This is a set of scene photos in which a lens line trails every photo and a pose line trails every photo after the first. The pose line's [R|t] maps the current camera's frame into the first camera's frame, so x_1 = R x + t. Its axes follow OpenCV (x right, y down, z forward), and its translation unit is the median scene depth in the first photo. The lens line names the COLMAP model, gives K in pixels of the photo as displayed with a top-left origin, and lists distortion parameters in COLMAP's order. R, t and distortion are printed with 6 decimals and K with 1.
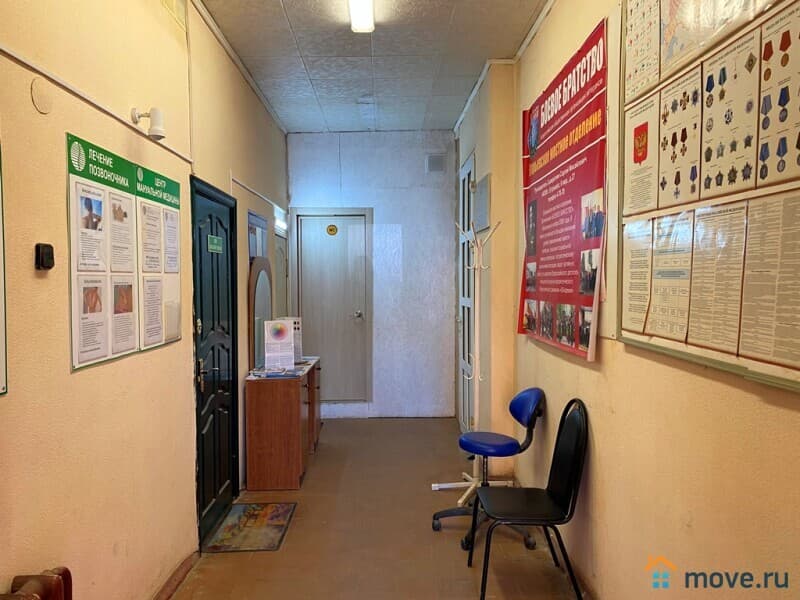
lens RADIAL K [[597.6, 0, 400.0], [0, 597.6, 300.0], [0, 0, 1]] dist [0.062995, -0.095713]
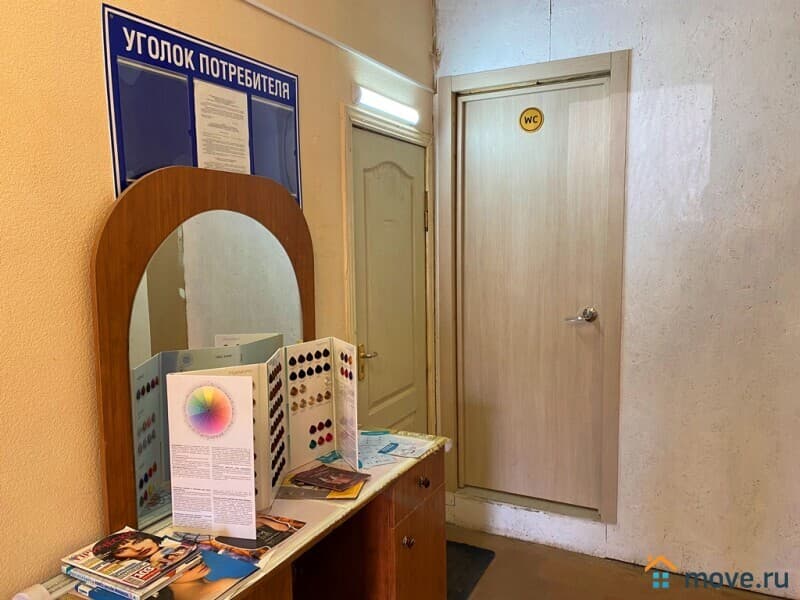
lens RADIAL K [[597.6, 0, 400.0], [0, 597.6, 300.0], [0, 0, 1]] dist [0.062995, -0.095713]
pose [[0.875293, 0.039469, -0.481980, 0.019690], [-0.002007, 0.996952, 0.077994, -0.020021], [0.483589, -0.067300, 0.872704, 0.567334]]
